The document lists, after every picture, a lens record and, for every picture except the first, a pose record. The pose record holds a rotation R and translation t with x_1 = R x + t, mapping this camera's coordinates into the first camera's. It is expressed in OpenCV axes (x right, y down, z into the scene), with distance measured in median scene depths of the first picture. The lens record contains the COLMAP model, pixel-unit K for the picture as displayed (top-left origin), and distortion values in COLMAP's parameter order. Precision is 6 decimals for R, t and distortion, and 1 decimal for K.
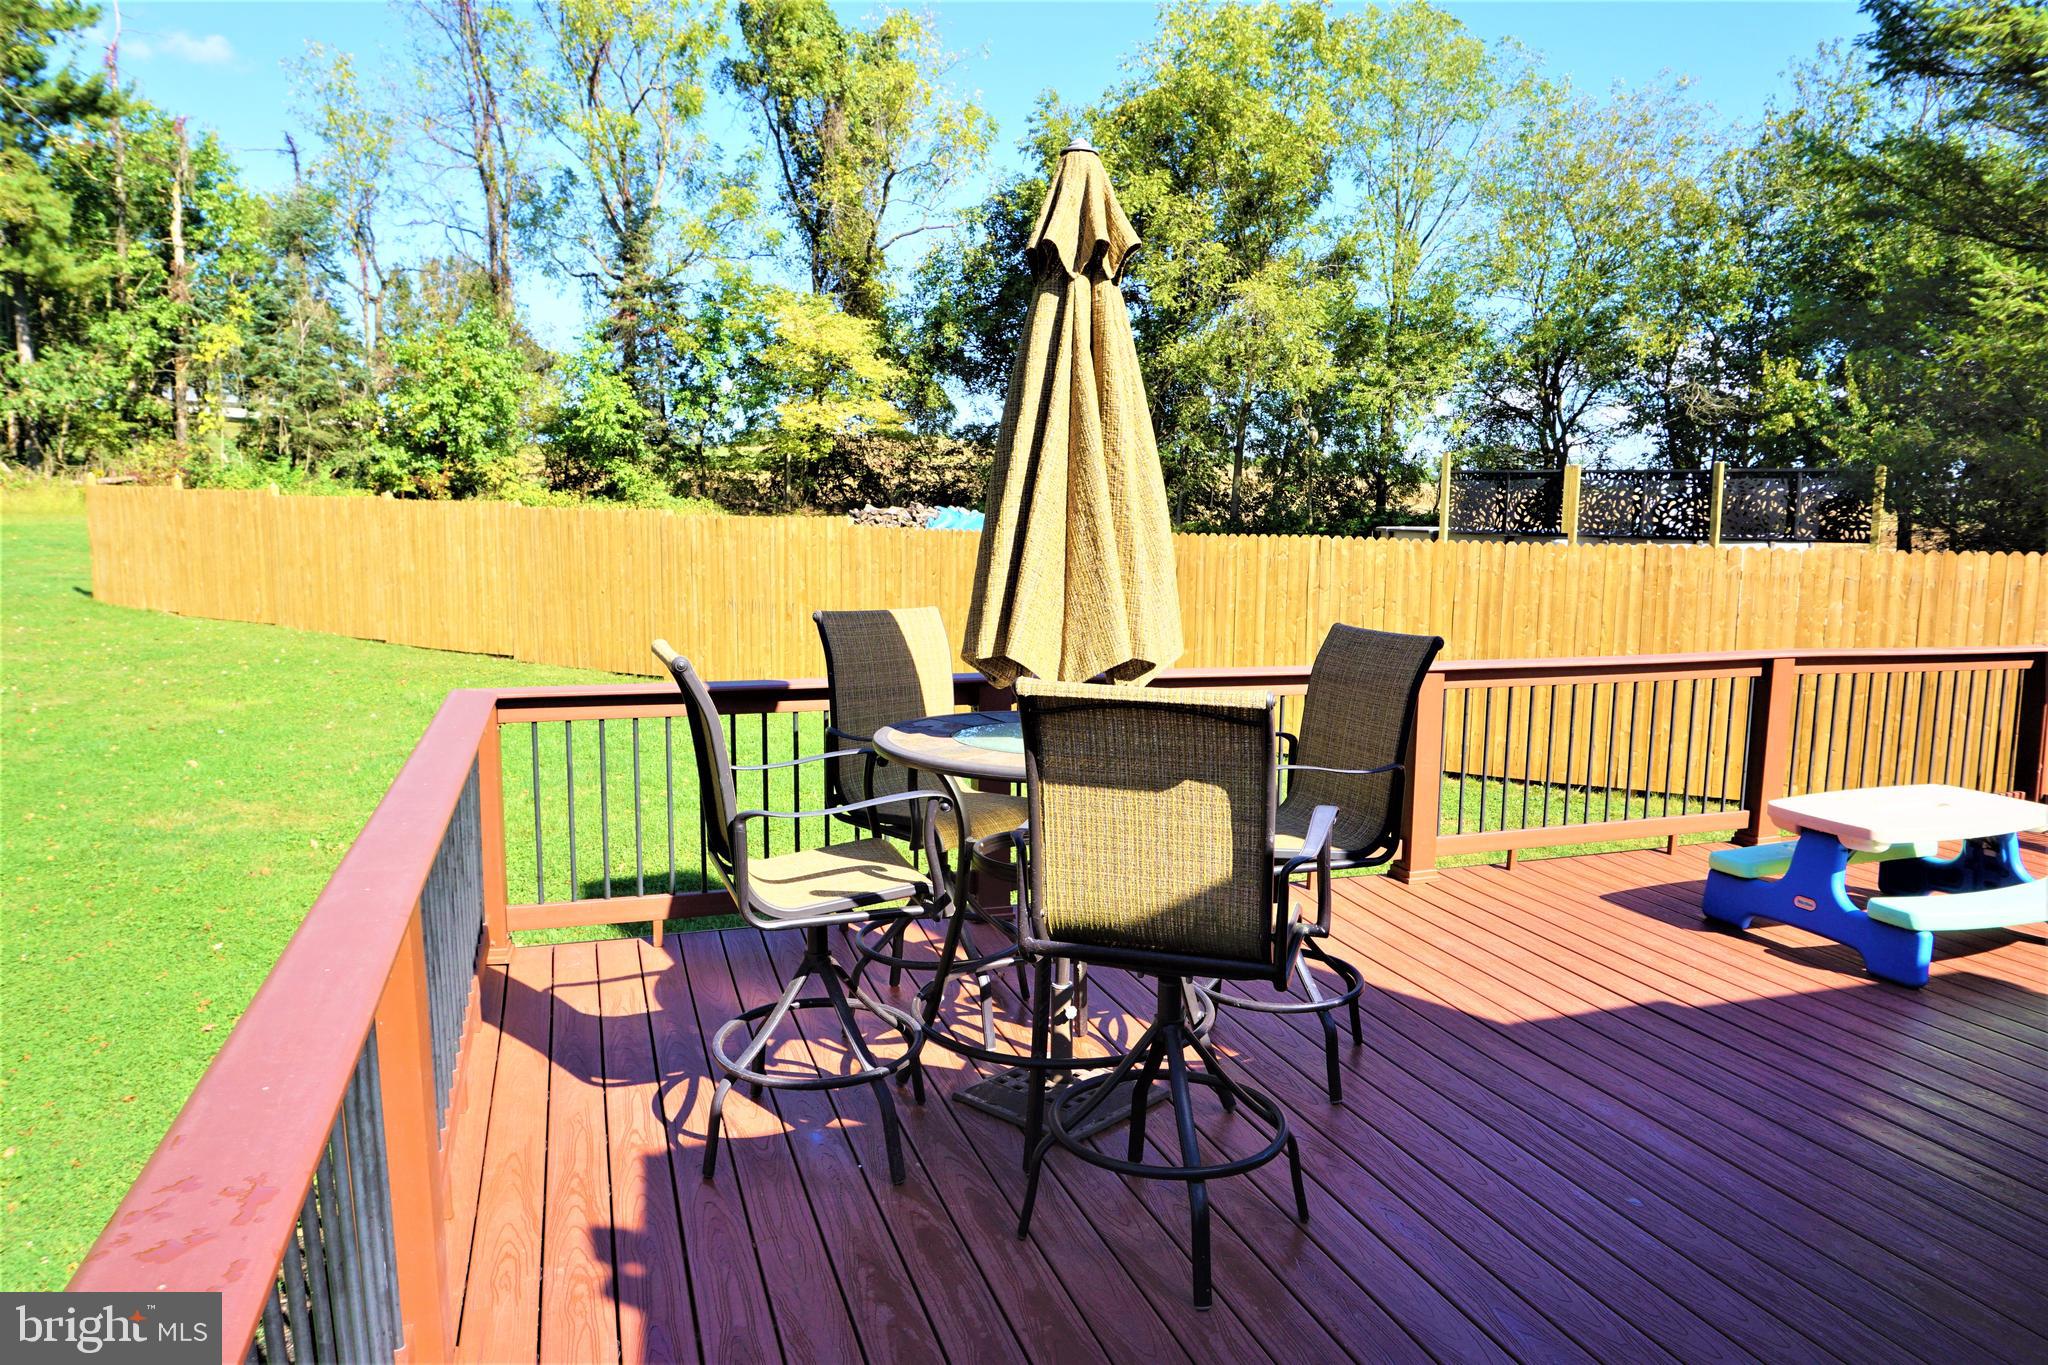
lens RADIAL K [[1371.1, 0, 1024.6], [0, 1371.1, 688.3], [0, 0, 1]] dist [-0.025000, 0.001045]
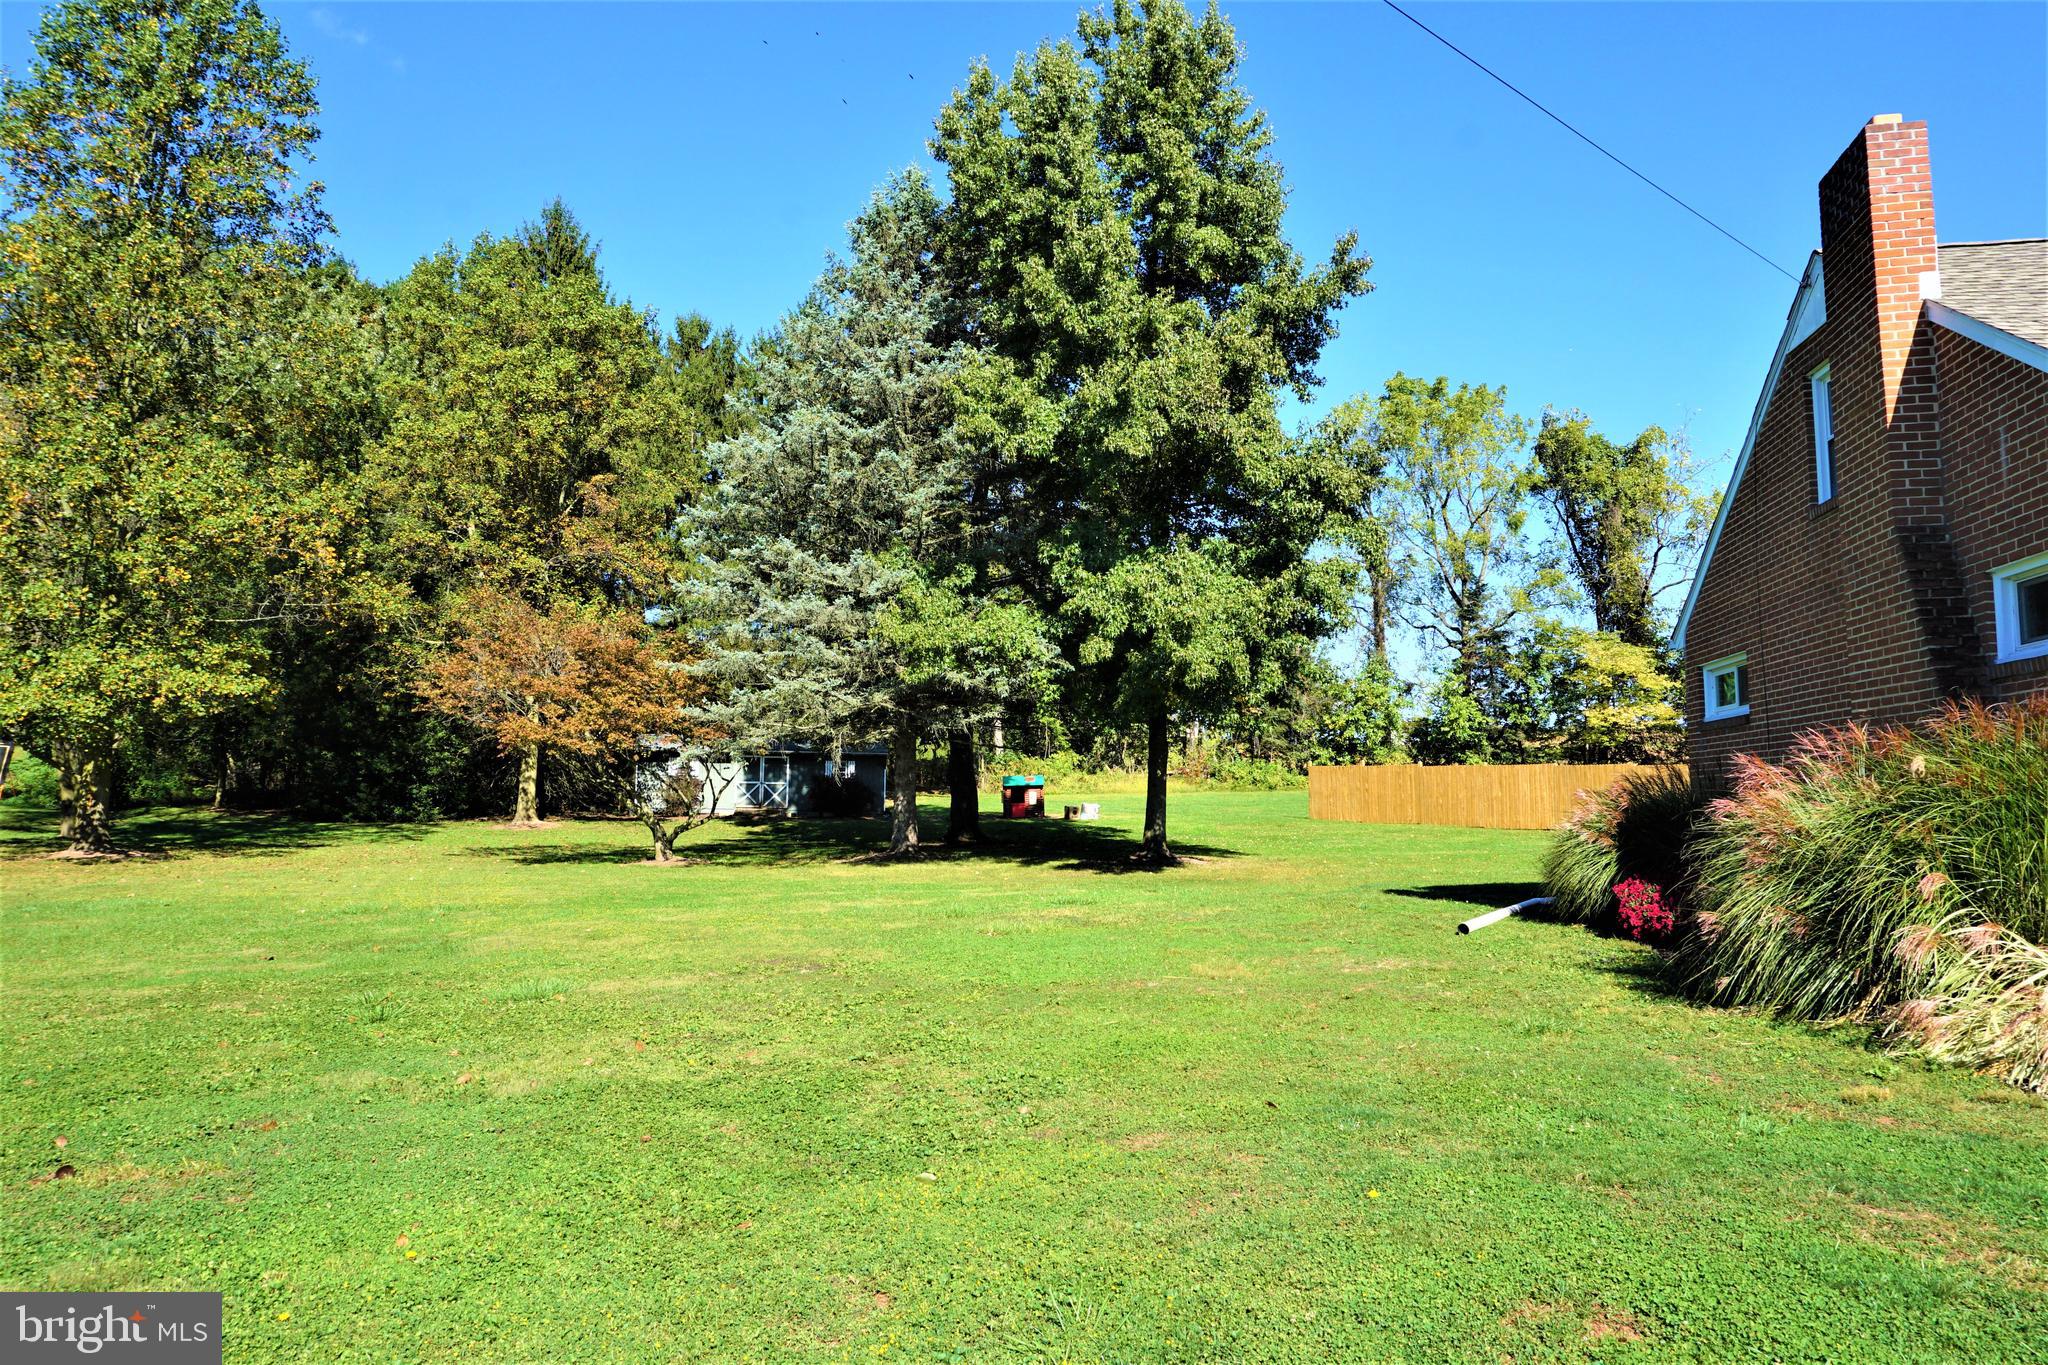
lens RADIAL K [[1371.1, 0, 1024.7], [0, 1371.1, 679.6], [0, 0, 1]] dist [-0.025000, 0.001045]
pose [[0.876822, -0.061078, -0.476921, -0.008457], [-0.049271, 0.975264, -0.215484, 0.099347], [0.478285, 0.212439, 0.852123, -0.507774]]
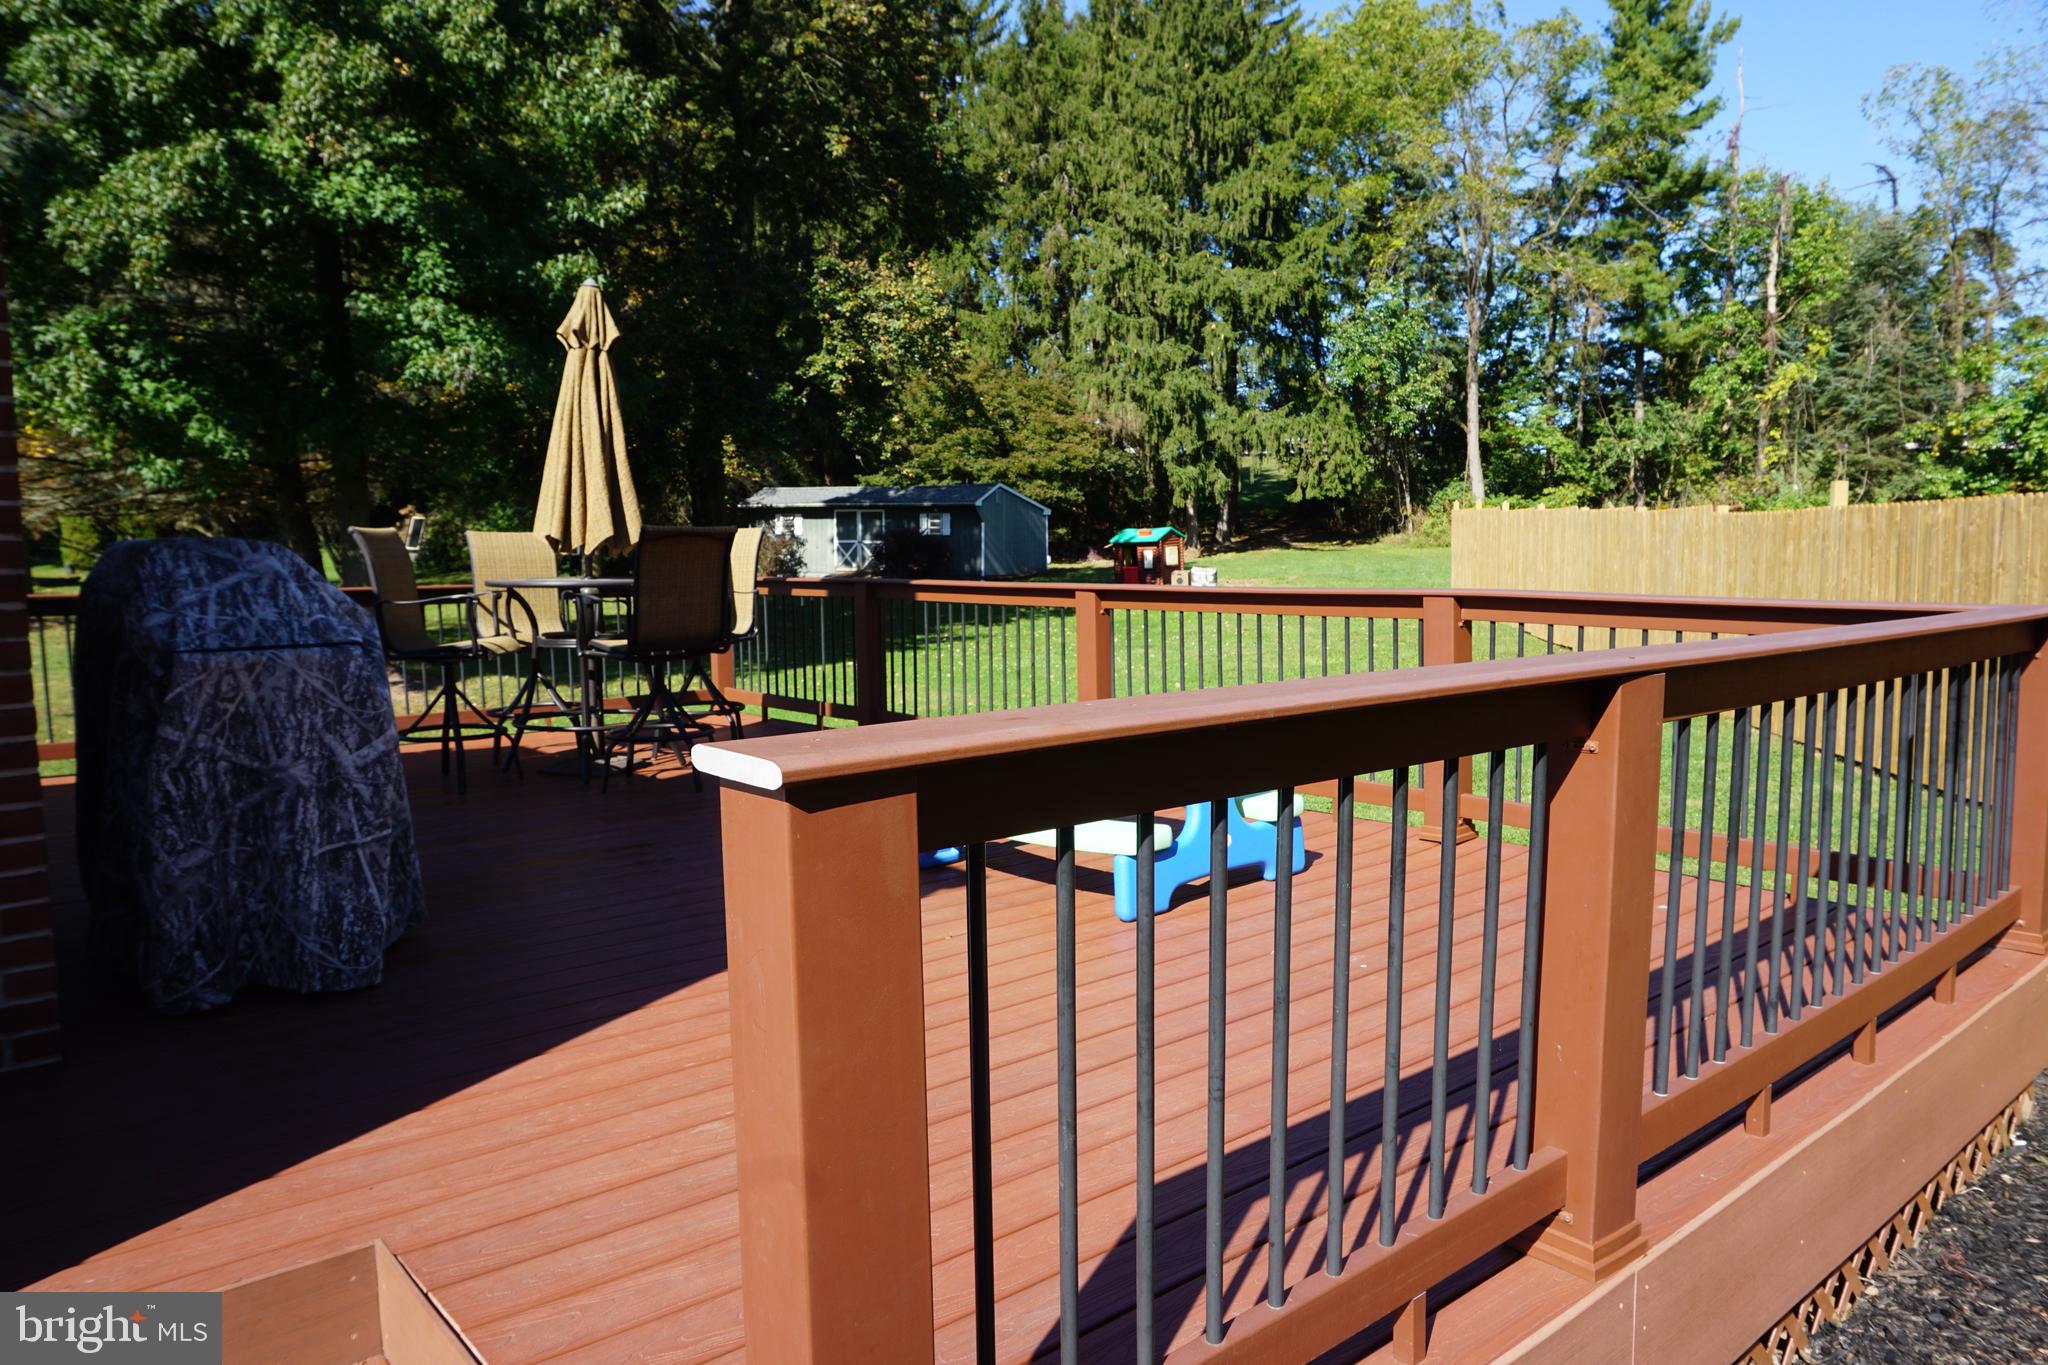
lens RADIAL K [[1371.1, 0, 1024.4], [0, 1371.1, 684.8], [0, 0, 1]] dist [-0.025000, 0.001045]
pose [[0.377010, 0.075033, -0.923165, 0.166830], [-0.102224, 0.993995, 0.039043, 0.001717], [0.920551, 0.079650, 0.382416, 0.056786]]
